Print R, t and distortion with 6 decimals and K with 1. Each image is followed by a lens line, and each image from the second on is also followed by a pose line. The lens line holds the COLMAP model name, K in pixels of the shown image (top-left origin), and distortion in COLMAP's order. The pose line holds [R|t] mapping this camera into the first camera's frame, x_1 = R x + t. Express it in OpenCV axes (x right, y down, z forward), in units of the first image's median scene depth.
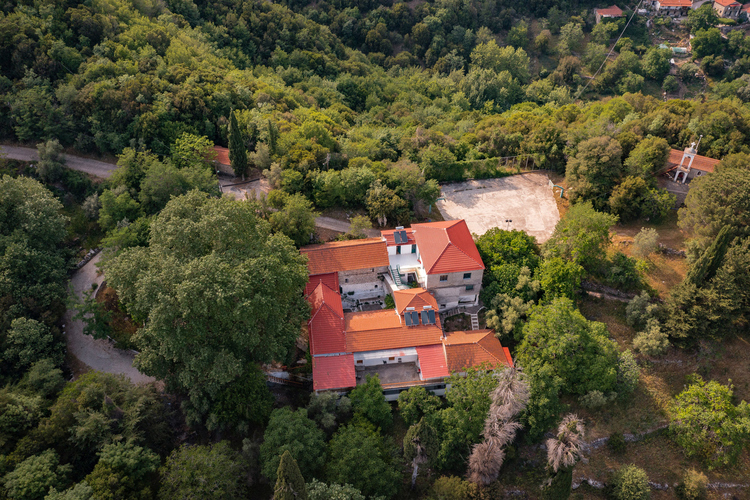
lens RADIAL K [[604.2, 0, 376.2], [0, 604.2, 253.6], [0, 0, 1]] dist [-0.004817, 0.003437]
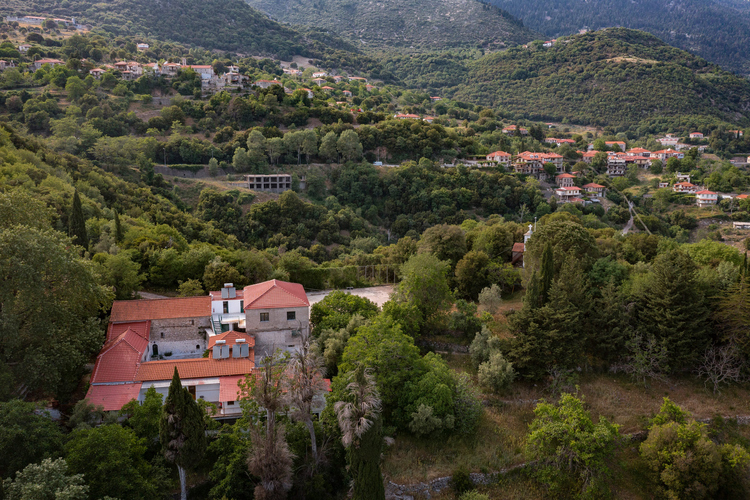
lens RADIAL K [[605.9, 0, 376.9], [0, 605.9, 250.0], [0, 0, 1]] dist [-0.007796, 0.008834]
pose [[0.998471, -0.010329, 0.054305, 0.231495], [0.036676, 0.858798, -0.511000, 0.424810], [-0.041359, 0.512210, 0.857864, 0.157222]]
